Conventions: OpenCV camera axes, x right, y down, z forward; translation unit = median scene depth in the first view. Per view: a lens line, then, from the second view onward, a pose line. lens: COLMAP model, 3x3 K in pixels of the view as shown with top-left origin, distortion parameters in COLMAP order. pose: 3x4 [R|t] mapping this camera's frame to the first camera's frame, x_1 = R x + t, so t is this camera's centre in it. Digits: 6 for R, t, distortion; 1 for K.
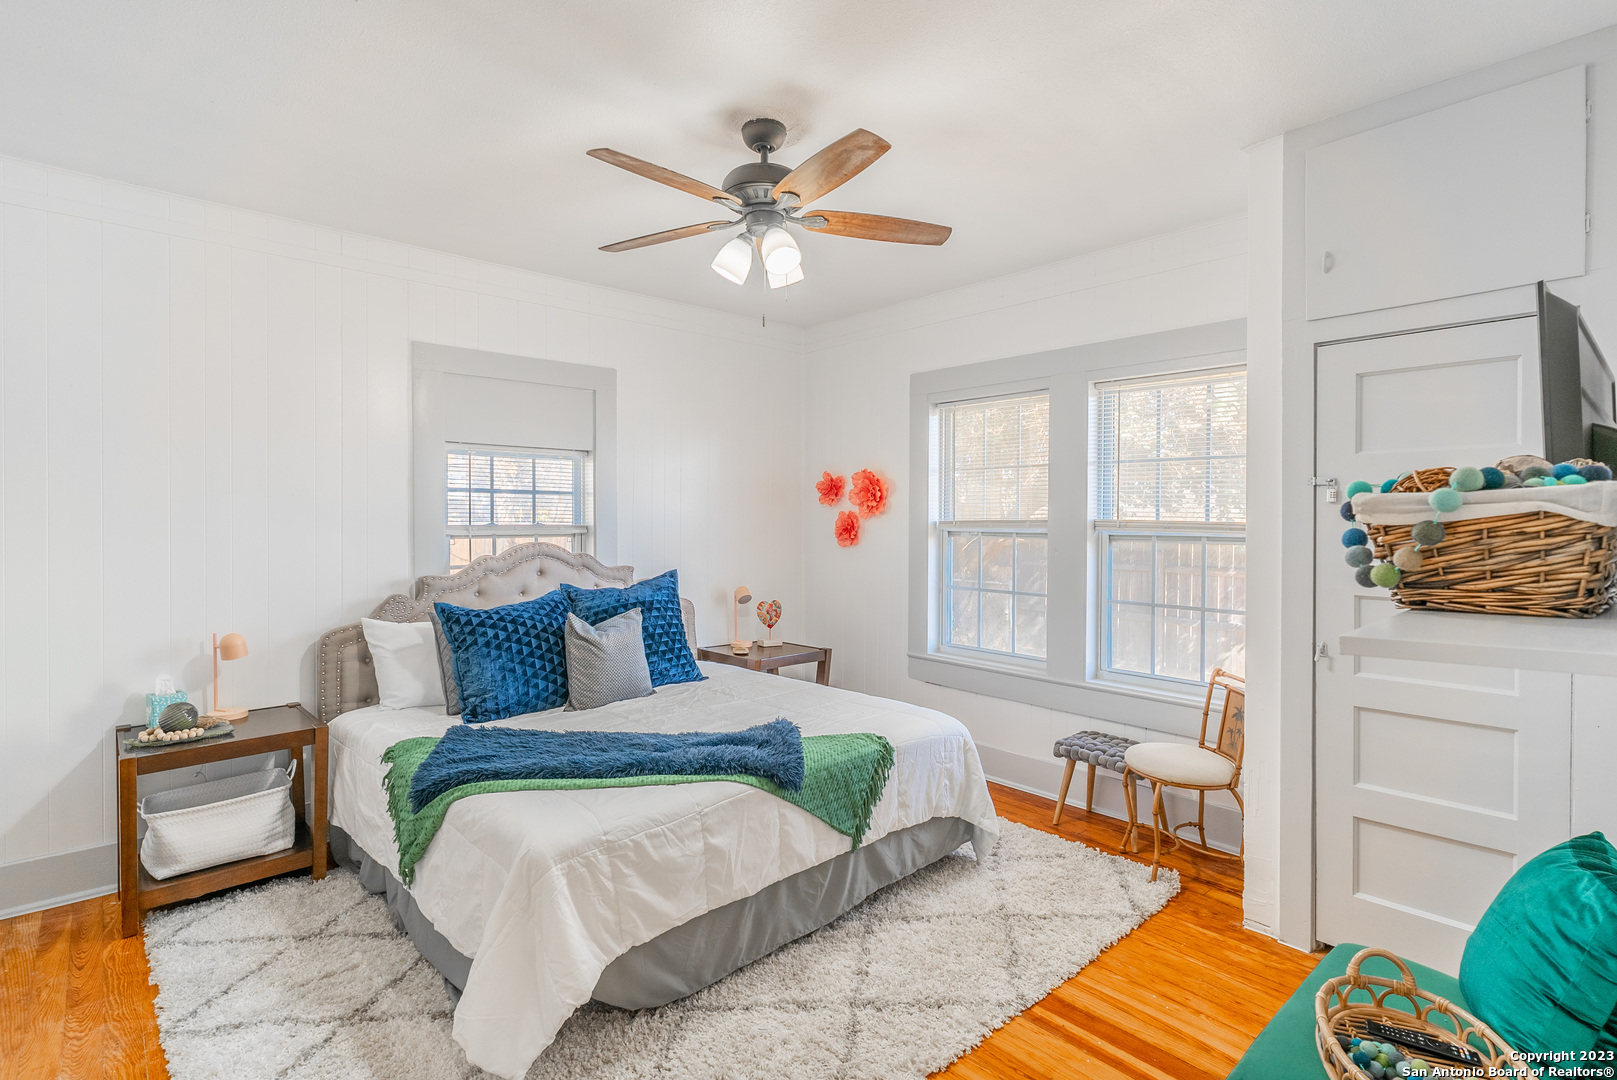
lens RADIAL K [[761.0, 0, 809.2], [0, 761.0, 530.9], [0, 0, 1]] dist [-0.003997, -0.000086]
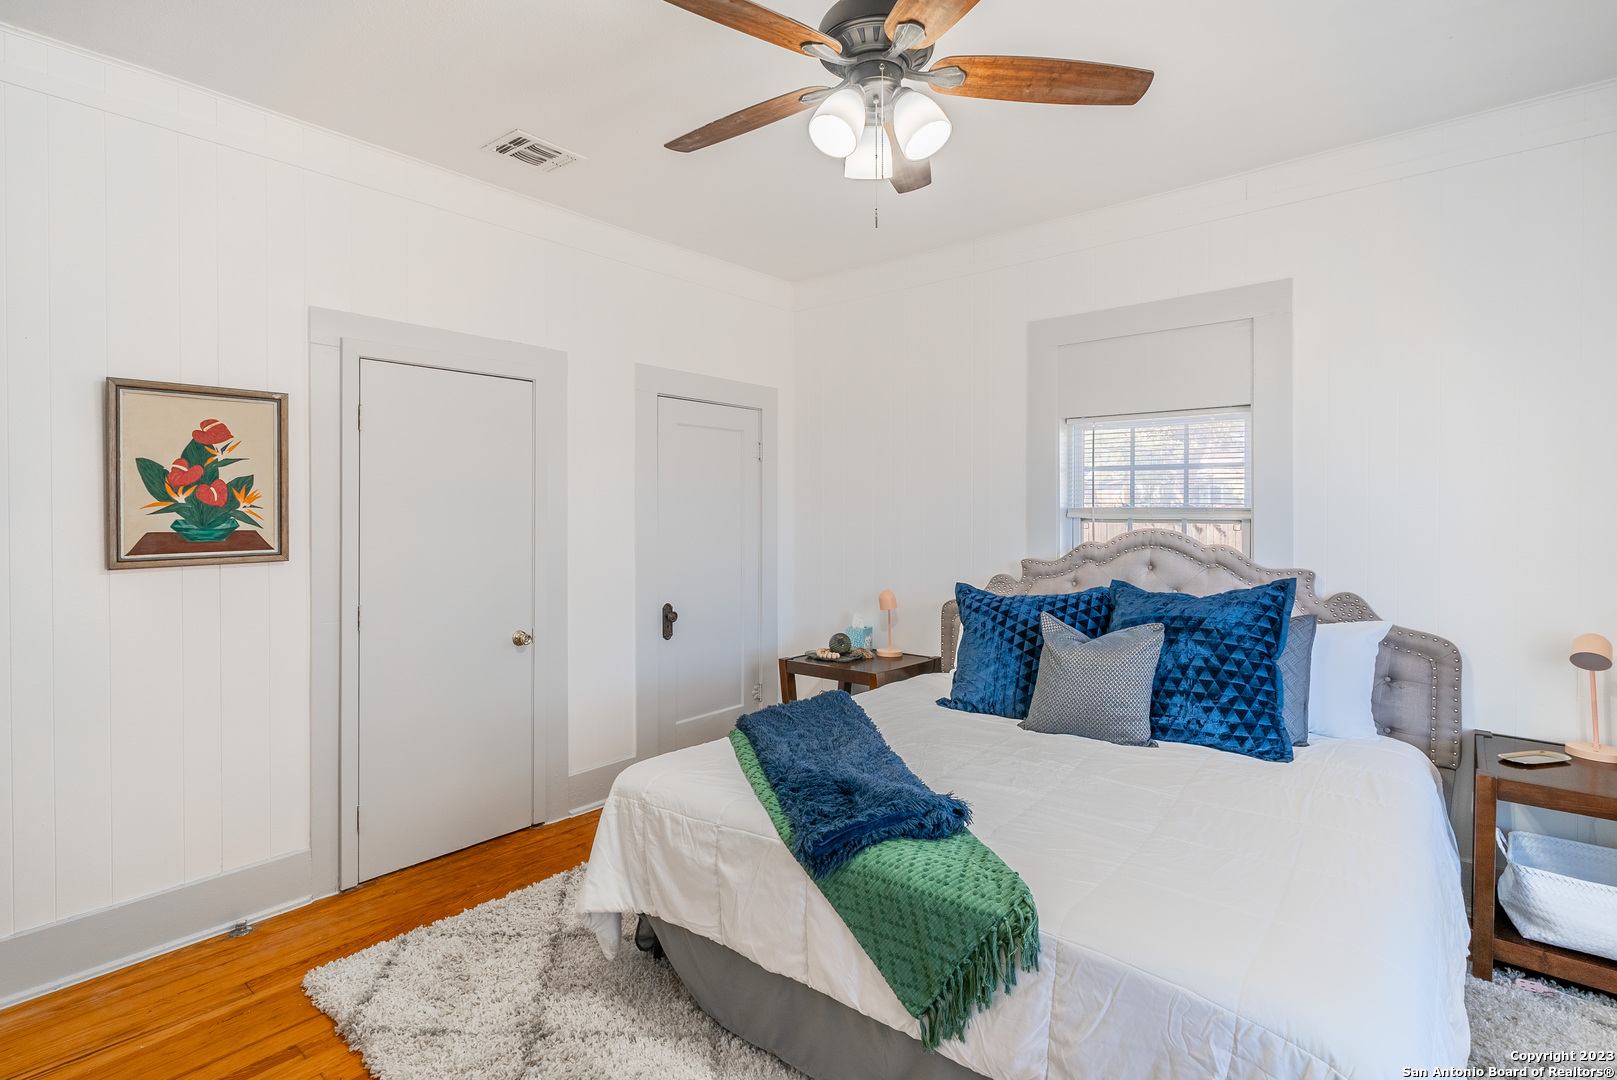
lens RADIAL K [[761.0, 0, 770.8], [0, 761.0, 510.1], [0, 0, 1]] dist [-0.003997, -0.000086]
pose [[0.144284, 0.005228, -0.989523, 0.471867], [-0.015490, 0.999875, 0.003024, -0.001251], [0.989415, 0.014891, 0.144347, 0.591740]]
